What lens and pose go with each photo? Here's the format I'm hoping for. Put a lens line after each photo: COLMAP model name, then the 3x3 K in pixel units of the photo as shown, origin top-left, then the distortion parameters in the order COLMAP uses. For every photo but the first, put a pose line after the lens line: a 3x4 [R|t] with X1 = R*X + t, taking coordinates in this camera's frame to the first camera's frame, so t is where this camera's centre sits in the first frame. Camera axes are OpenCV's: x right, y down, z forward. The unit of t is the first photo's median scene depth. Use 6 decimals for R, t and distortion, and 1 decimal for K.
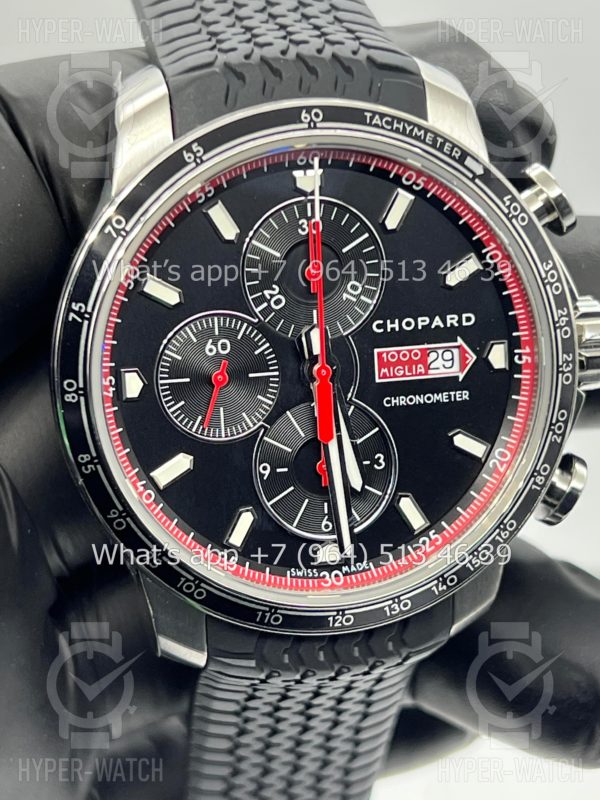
lens RADIAL K [[1923.0, 0, 294.7], [0, 1923.0, 402.1], [0, 0, 1]] dist [0.232006, 0.000000]
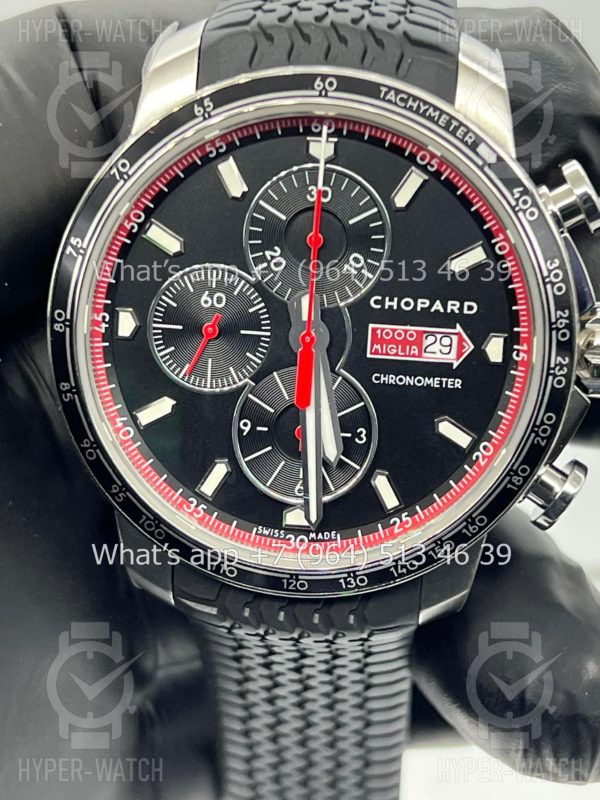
lens RADIAL K [[1923.0, 0, 294.6], [0, 1923.0, 402.6], [0, 0, 1]] dist [0.232006, 0.000000]
pose [[0.953778, 0.152450, -0.258972, 0.271623], [-0.146981, 0.988311, 0.040471, -0.022034], [0.262115, -0.000536, 0.965037, 0.023168]]
